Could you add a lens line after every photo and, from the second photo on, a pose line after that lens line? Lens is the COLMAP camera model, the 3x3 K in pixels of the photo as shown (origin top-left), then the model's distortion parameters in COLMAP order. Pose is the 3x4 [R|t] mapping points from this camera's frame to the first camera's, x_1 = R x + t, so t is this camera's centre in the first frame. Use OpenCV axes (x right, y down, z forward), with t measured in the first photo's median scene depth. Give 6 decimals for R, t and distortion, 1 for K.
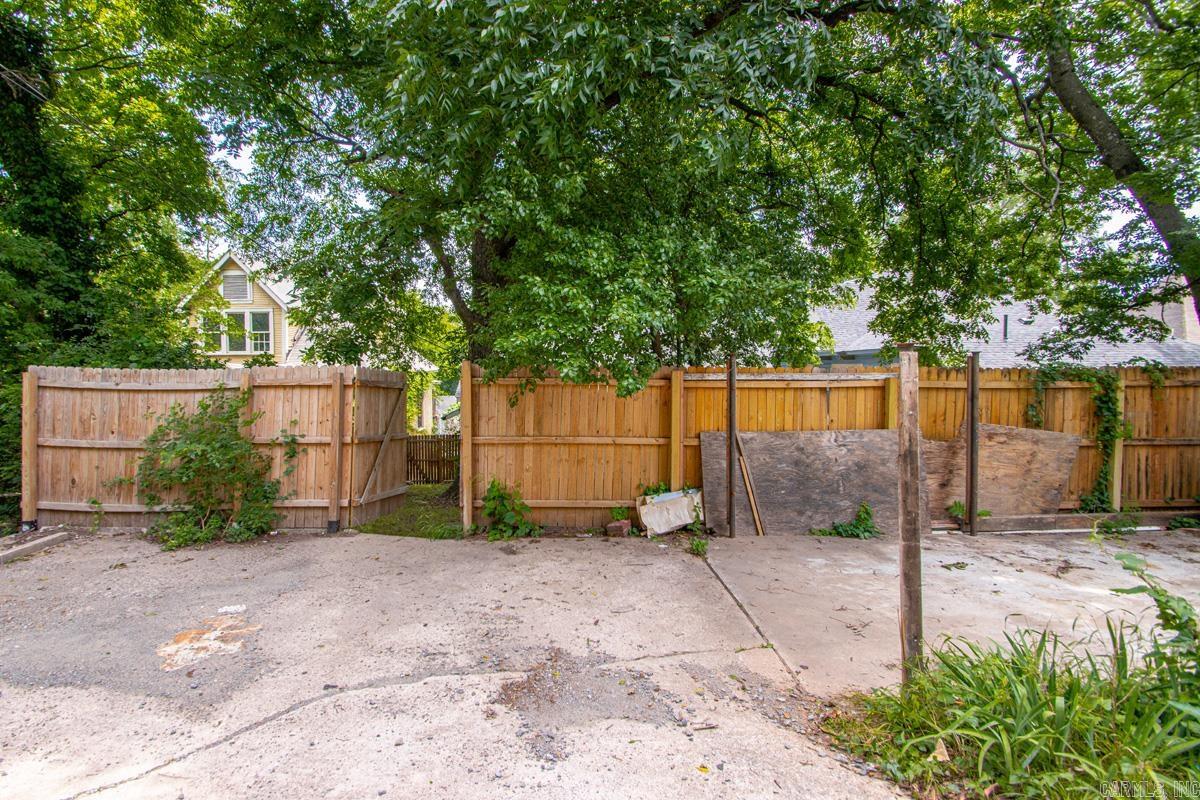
lens RADIAL K [[576.4, 0, 603.4], [0, 576.4, 388.9], [0, 0, 1]] dist [0.013866, -0.015778]
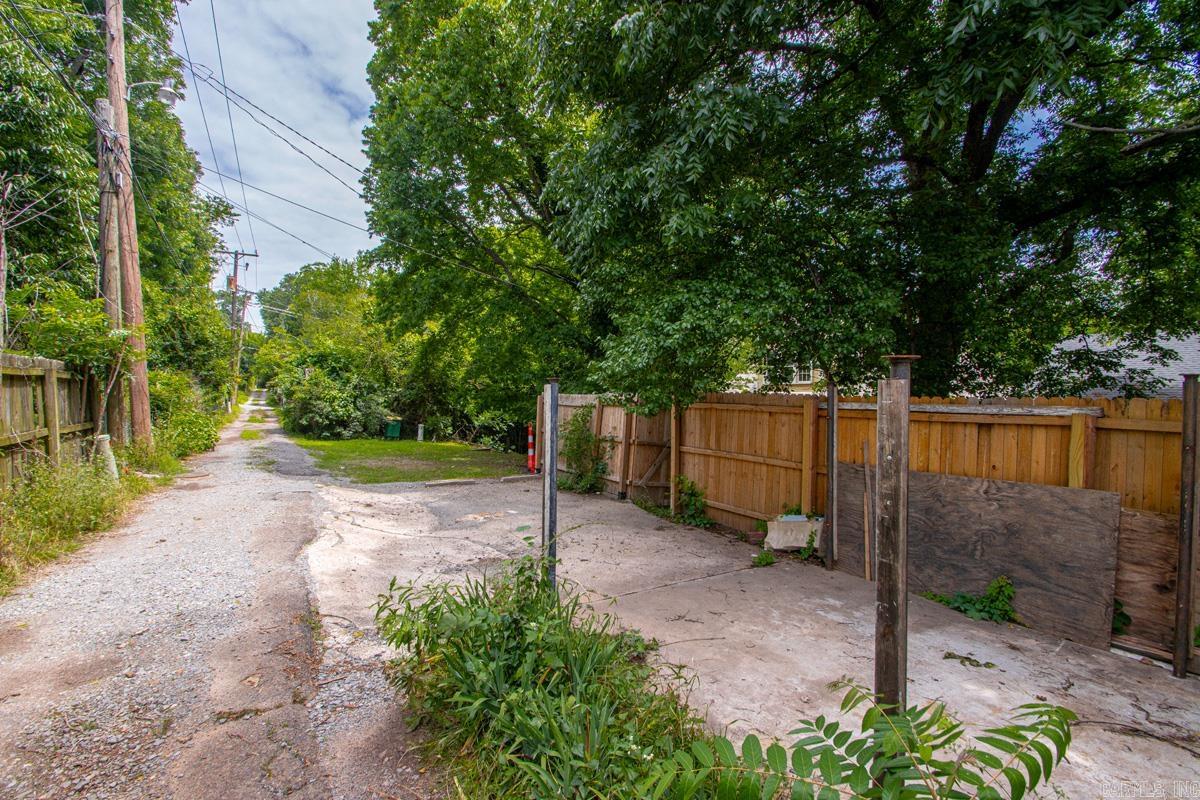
lens RADIAL K [[576.4, 0, 595.1], [0, 576.4, 404.2], [0, 0, 1]] dist [0.013866, -0.015778]
pose [[0.496796, 0.022697, -0.867571, 0.904849], [-0.038808, 0.999239, 0.003920, -0.012225], [0.866999, 0.031721, 0.497299, 0.168243]]
